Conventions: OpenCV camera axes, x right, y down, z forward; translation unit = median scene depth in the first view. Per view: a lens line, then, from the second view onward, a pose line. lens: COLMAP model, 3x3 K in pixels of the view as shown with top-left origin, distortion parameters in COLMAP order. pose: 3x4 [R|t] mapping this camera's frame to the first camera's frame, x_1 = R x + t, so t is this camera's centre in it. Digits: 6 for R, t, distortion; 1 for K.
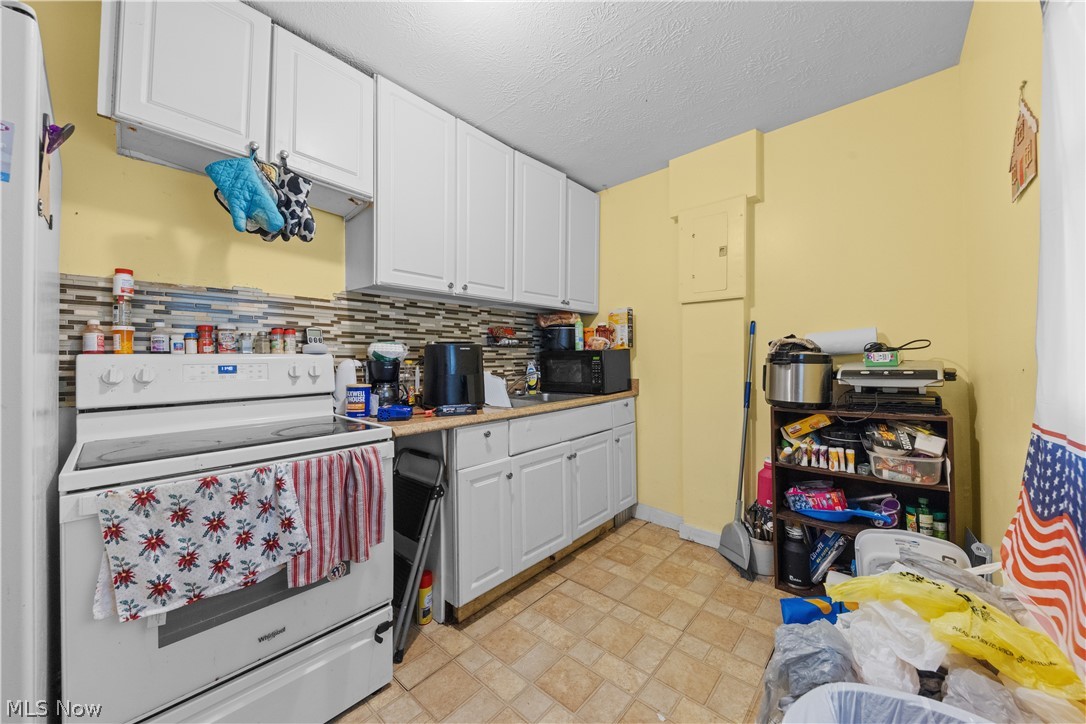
lens RADIAL K [[398.2, 0, 520.3], [0, 398.2, 357.6], [0, 0, 1]] dist [0.006174, -0.002380]
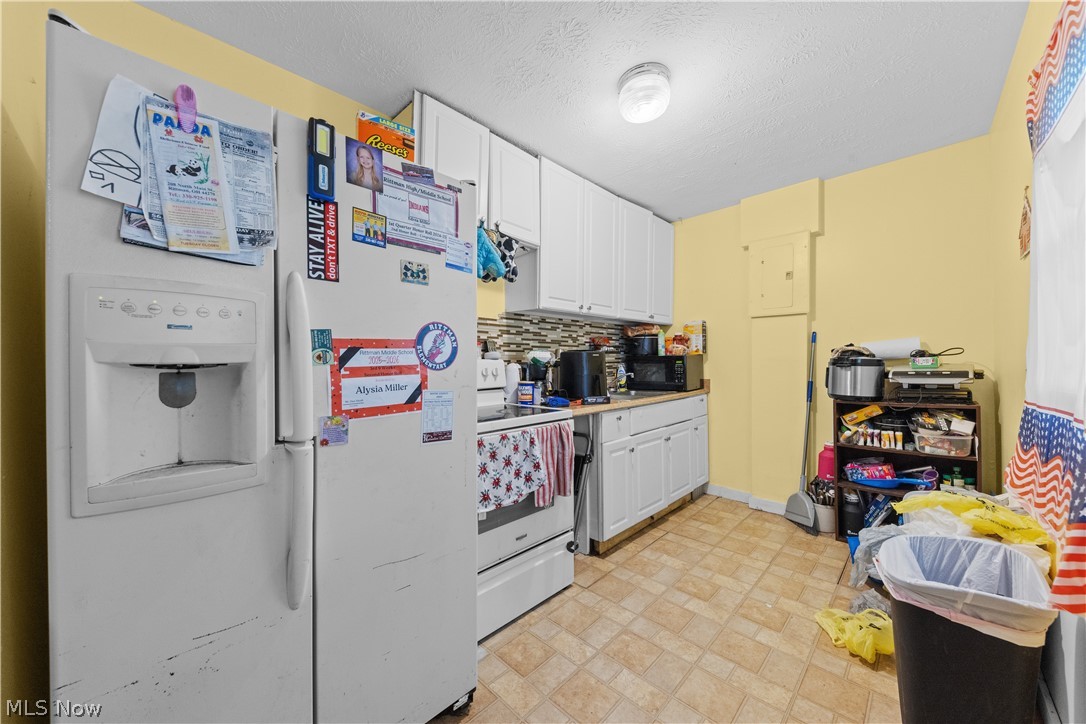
lens RADIAL K [[398.2, 0, 514.7], [0, 398.2, 364.6], [0, 0, 1]] dist [0.006174, -0.002380]
pose [[0.998818, -0.000163, -0.048606, -0.366011], [0.000606, 0.999959, 0.009089, -0.003006], [0.048603, -0.009107, 0.998777, -0.365607]]
